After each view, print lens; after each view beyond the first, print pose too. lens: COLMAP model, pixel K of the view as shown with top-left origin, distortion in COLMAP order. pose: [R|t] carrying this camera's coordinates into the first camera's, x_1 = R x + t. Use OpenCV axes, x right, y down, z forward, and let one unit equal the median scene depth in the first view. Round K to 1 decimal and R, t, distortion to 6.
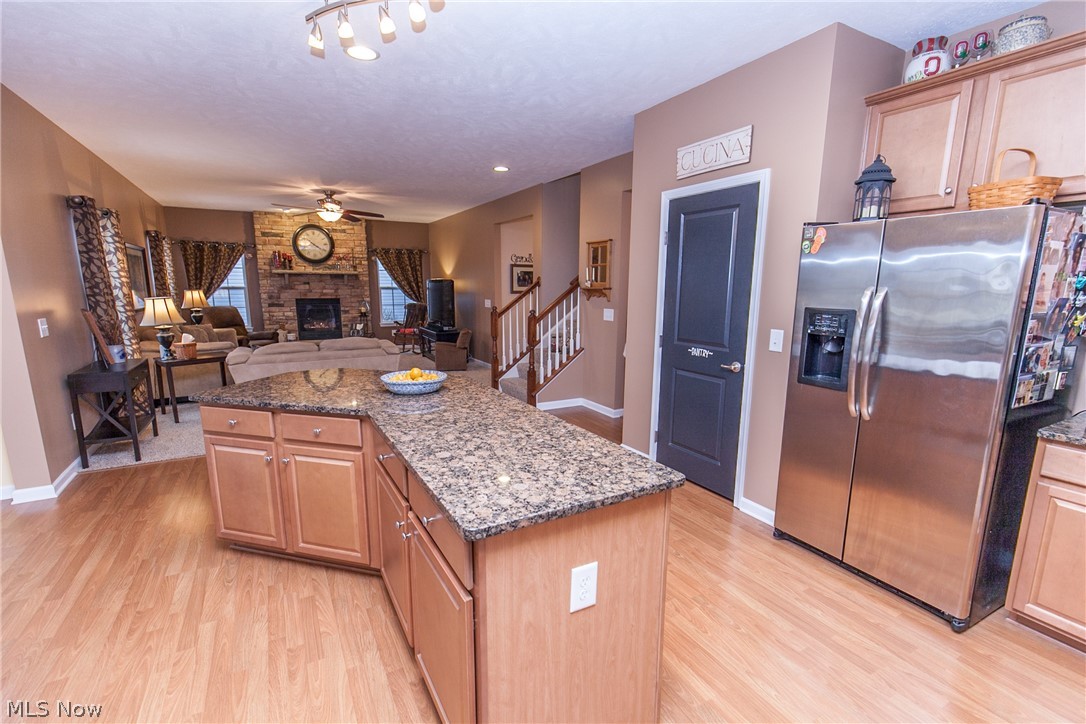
lens RADIAL K [[489.4, 0, 545.0], [0, 489.4, 373.4], [0, 0, 1]] dist [0.007849, -0.002800]
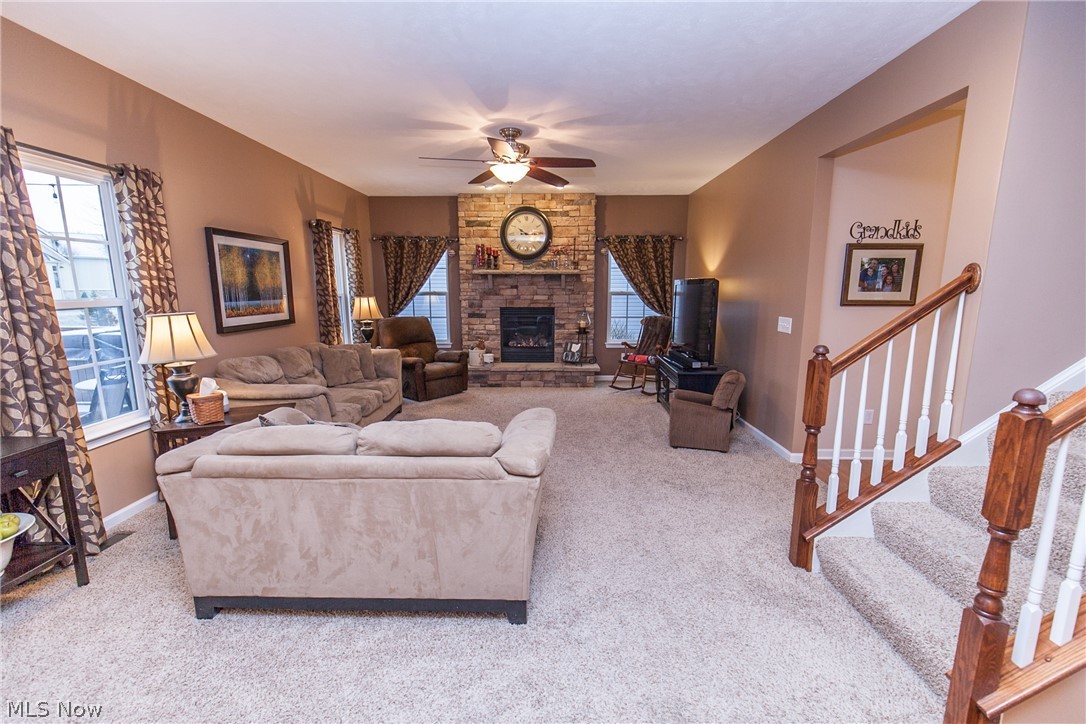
lens RADIAL K [[489.4, 0, 545.0], [0, 489.4, 373.4], [0, 0, 1]] dist [0.007849, -0.002800]
pose [[0.864451, 0.083020, -0.495814, -0.069398], [-0.086010, 0.996152, 0.016838, -0.073636], [0.495304, 0.028089, 0.868265, 0.403179]]
